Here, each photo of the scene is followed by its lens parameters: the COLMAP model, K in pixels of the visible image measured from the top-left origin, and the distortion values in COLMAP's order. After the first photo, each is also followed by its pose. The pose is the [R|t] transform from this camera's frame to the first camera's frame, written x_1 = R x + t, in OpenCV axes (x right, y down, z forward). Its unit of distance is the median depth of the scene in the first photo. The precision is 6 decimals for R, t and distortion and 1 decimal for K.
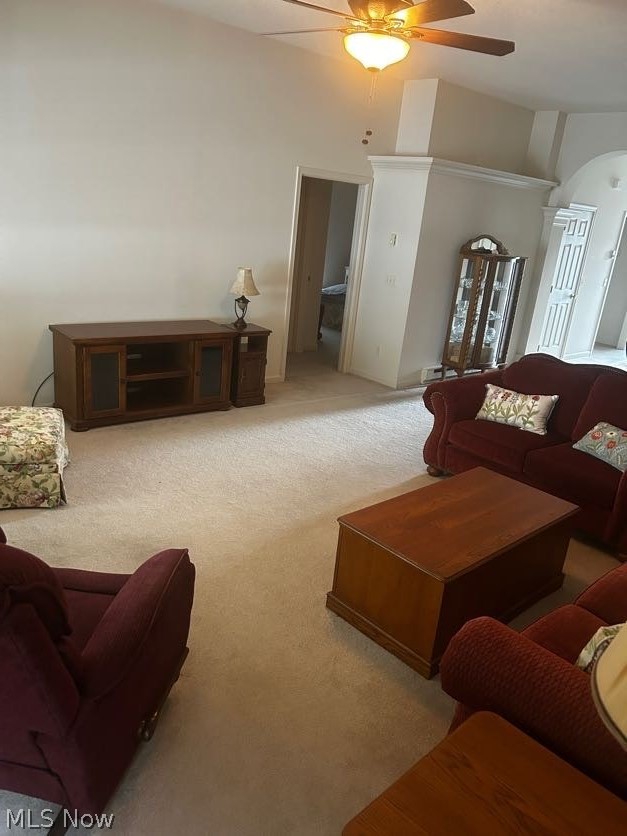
lens RADIAL K [[631.4, 0, 312.1], [0, 631.4, 419.0], [0, 0, 1]] dist [0.055311, -0.059358]
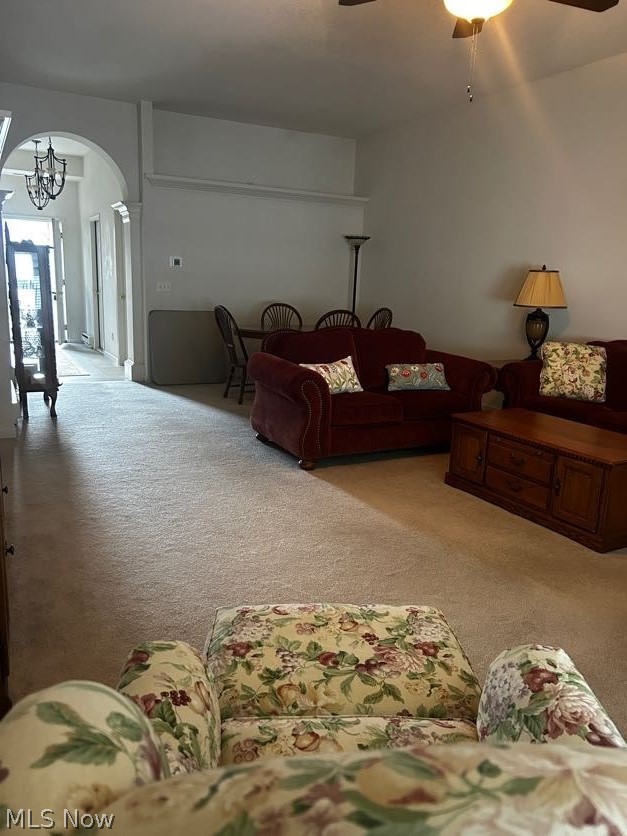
lens RADIAL K [[631.4, 0, 315.0], [0, 631.4, 417.0], [0, 0, 1]] dist [0.055311, -0.059358]
pose [[0.245709, -0.294590, 0.923495, -0.698560], [0.293835, 0.930512, 0.218649, -0.199817], [-0.923736, 0.217631, 0.315196, 0.730172]]
